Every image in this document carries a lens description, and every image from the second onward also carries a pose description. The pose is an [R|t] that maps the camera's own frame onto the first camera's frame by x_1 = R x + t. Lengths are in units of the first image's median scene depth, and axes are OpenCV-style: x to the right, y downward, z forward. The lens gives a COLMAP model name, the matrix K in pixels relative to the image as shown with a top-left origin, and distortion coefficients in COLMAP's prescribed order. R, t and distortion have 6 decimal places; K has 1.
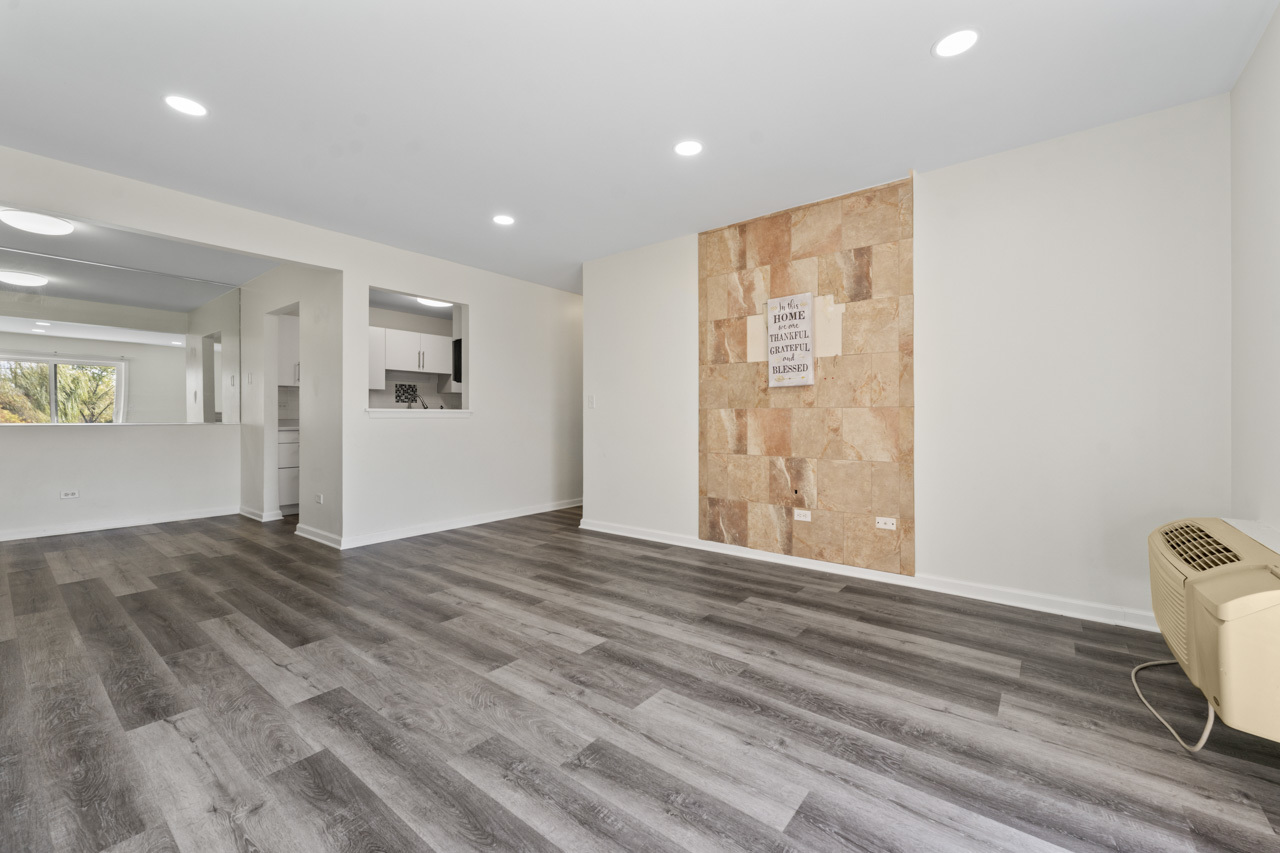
lens RADIAL K [[517.3, 0, 632.0], [0, 517.3, 421.5], [0, 0, 1]] dist [-0.000225, -0.002511]
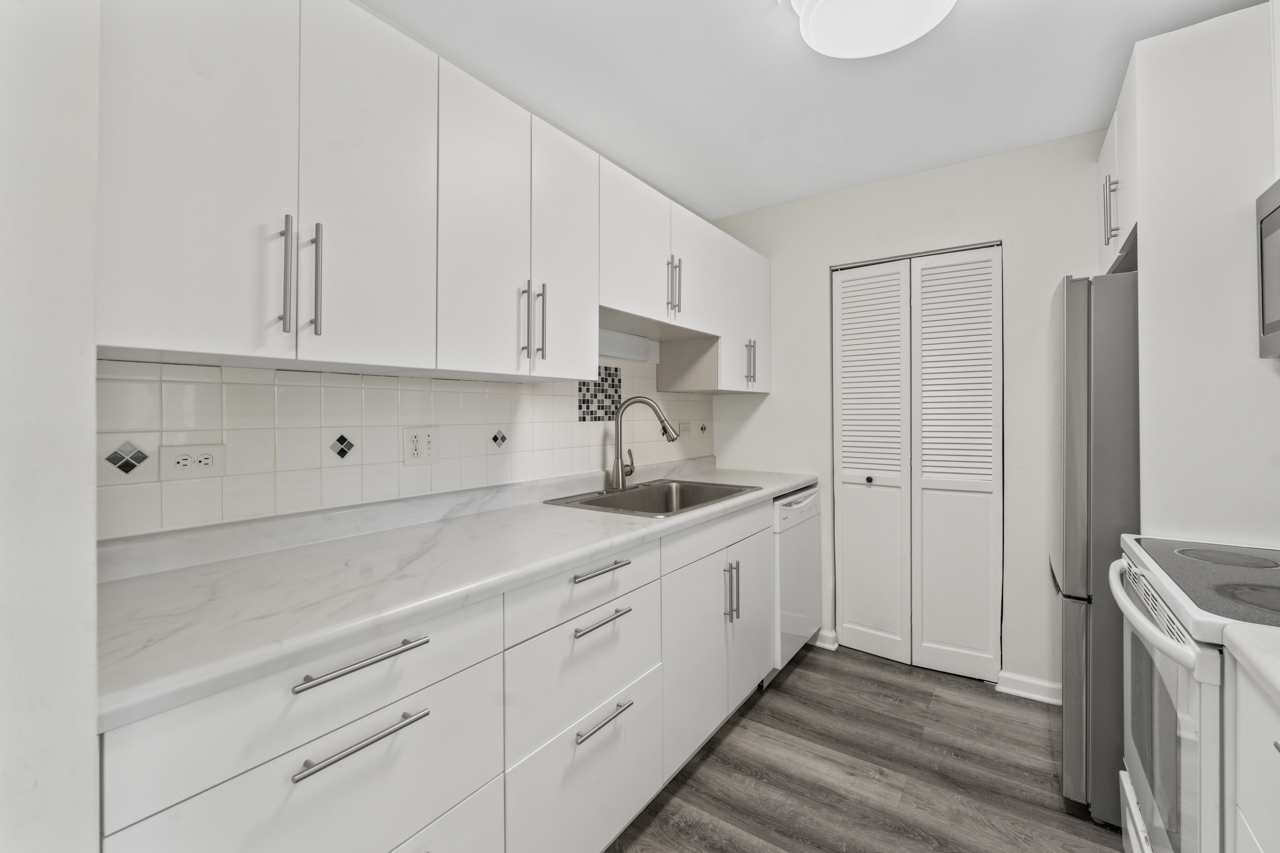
lens RADIAL K [[517.3, 0, 625.7], [0, 517.3, 411.8], [0, 0, 1]] dist [-0.000225, -0.002511]
pose [[0.999320, -0.003805, 0.036669, -1.009858], [0.004124, 0.999954, -0.008631, -0.092174], [-0.036634, 0.008776, 0.999290, 1.546990]]
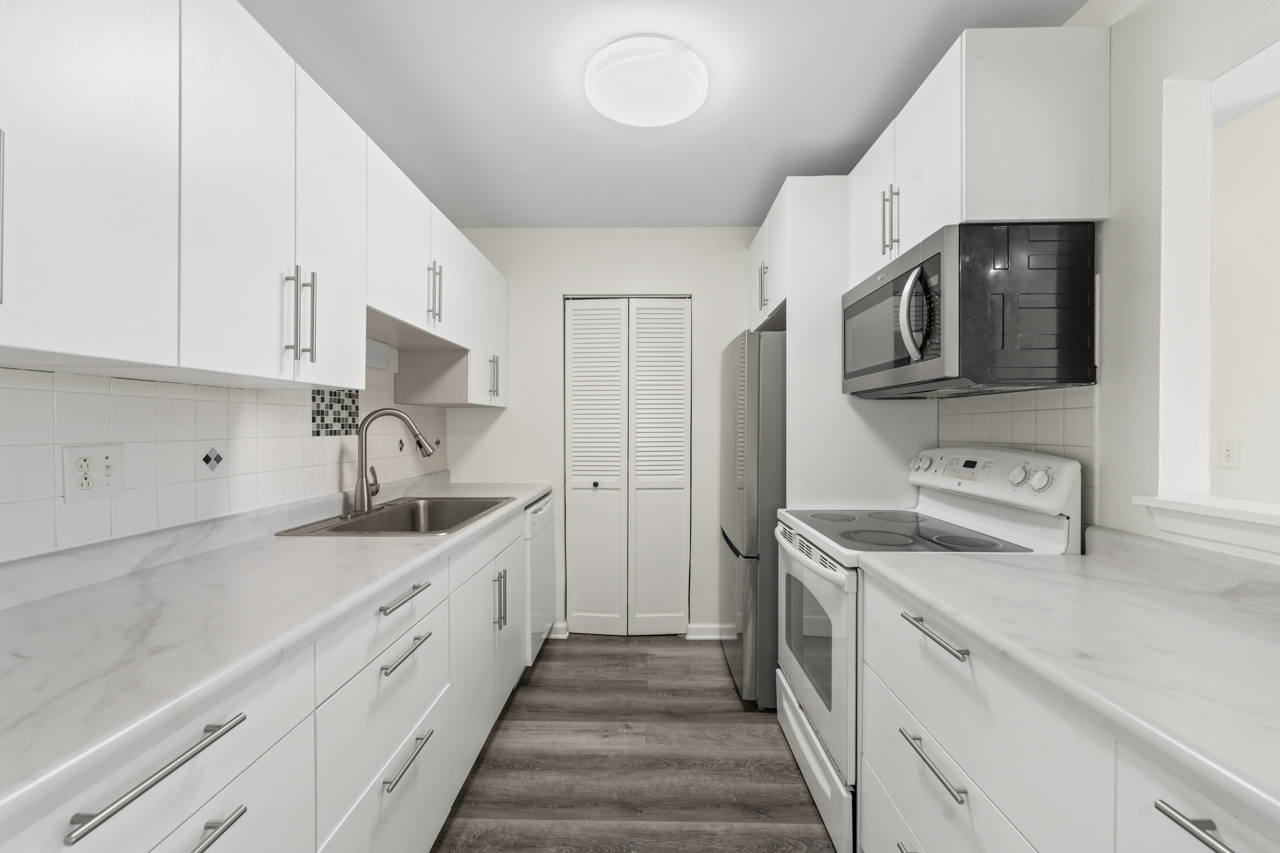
lens RADIAL K [[517.3, 0, 629.8], [0, 517.3, 428.6], [0, 0, 1]] dist [-0.000225, -0.002511]
pose [[0.803524, -0.004549, 0.595255, -1.114611], [0.004499, 0.999989, 0.001569, -0.093396], [-0.595255, 0.001417, 0.803535, 1.557675]]
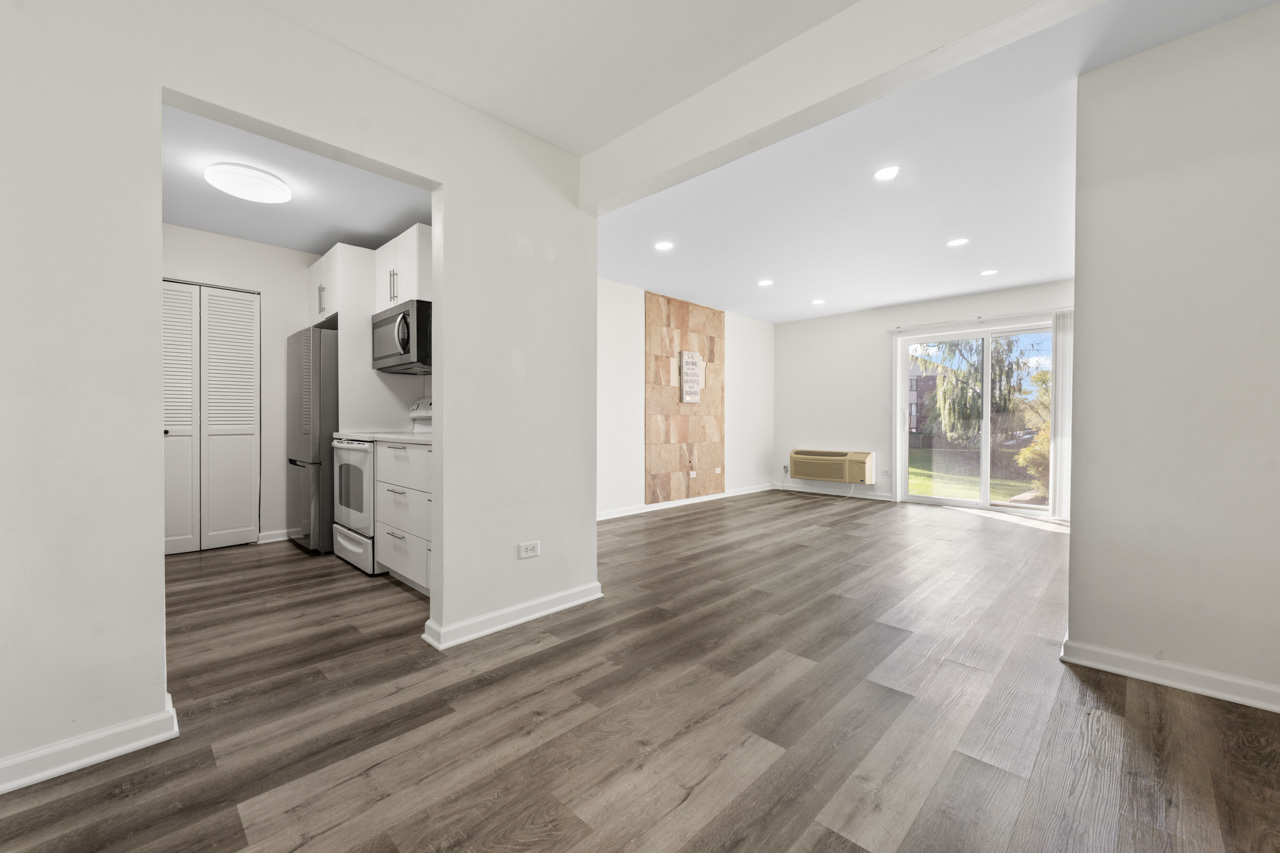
lens RADIAL K [[517.3, 0, 644.2], [0, 517.3, 428.3], [0, 0, 1]] dist [-0.000225, -0.002511]
pose [[0.094107, -0.011067, 0.995501, -1.700525], [0.003638, 0.999935, 0.010773, -0.000472], [-0.995555, 0.002607, 0.094141, 1.143813]]
